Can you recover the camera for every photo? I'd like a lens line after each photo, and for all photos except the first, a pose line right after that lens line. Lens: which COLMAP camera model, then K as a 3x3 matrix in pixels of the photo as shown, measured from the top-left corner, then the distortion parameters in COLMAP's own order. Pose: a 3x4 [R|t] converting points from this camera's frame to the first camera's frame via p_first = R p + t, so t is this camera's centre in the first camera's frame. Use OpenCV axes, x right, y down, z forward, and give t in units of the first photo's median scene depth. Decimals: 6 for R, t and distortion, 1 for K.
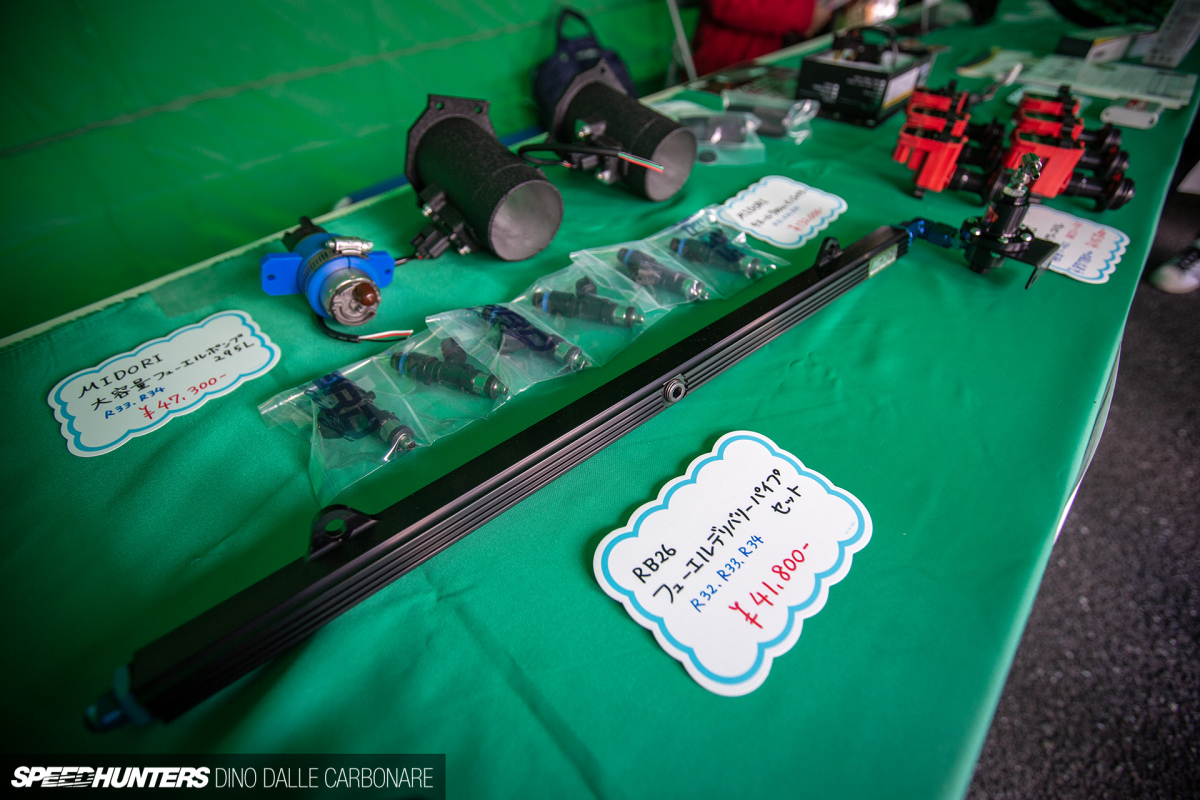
lens RADIAL K [[529.4, 0, 598.1], [0, 529.4, 392.9], [0, 0, 1]] dist [-0.049231, 0.010529]
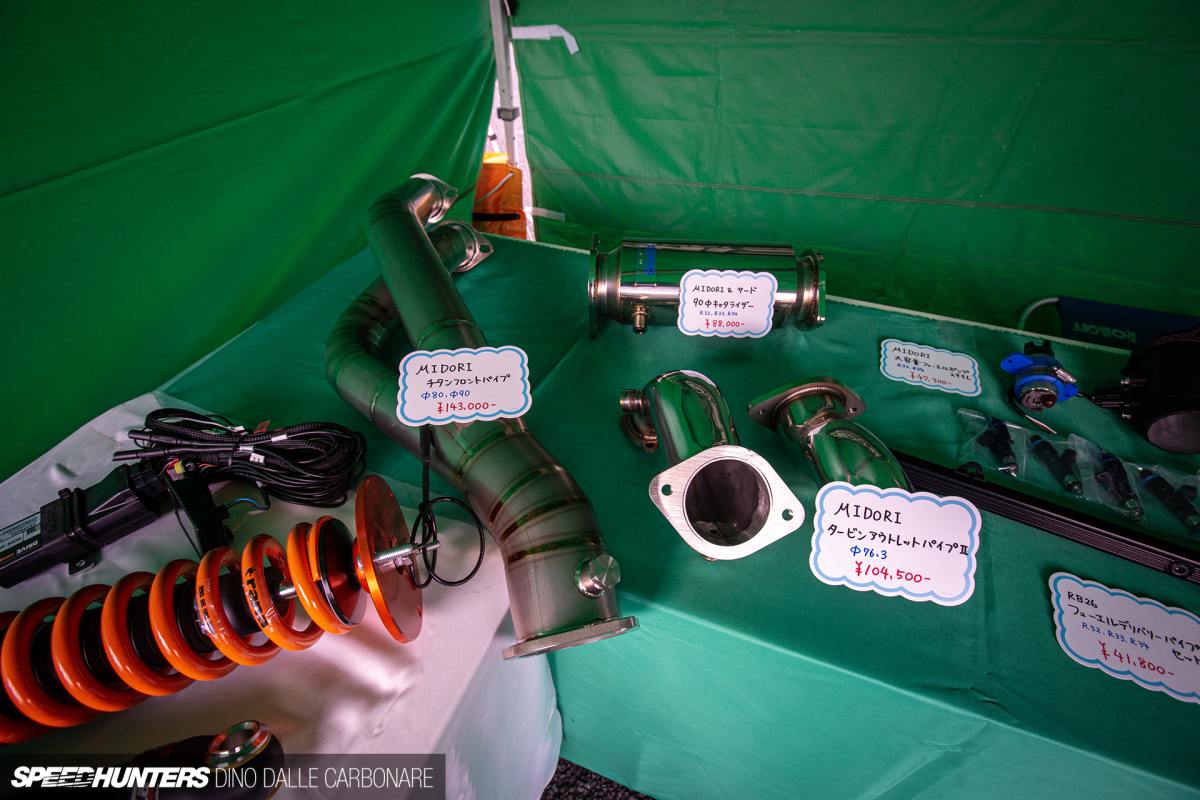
lens RADIAL K [[529.4, 0, 598.1], [0, 529.4, 392.9], [0, 0, 1]] dist [-0.049231, 0.010529]
pose [[0.359413, 0.627470, -0.690727, 0.204082], [-0.637415, 0.705681, 0.309381, 0.244274], [0.681560, 0.329084, 0.653590, -1.259930]]
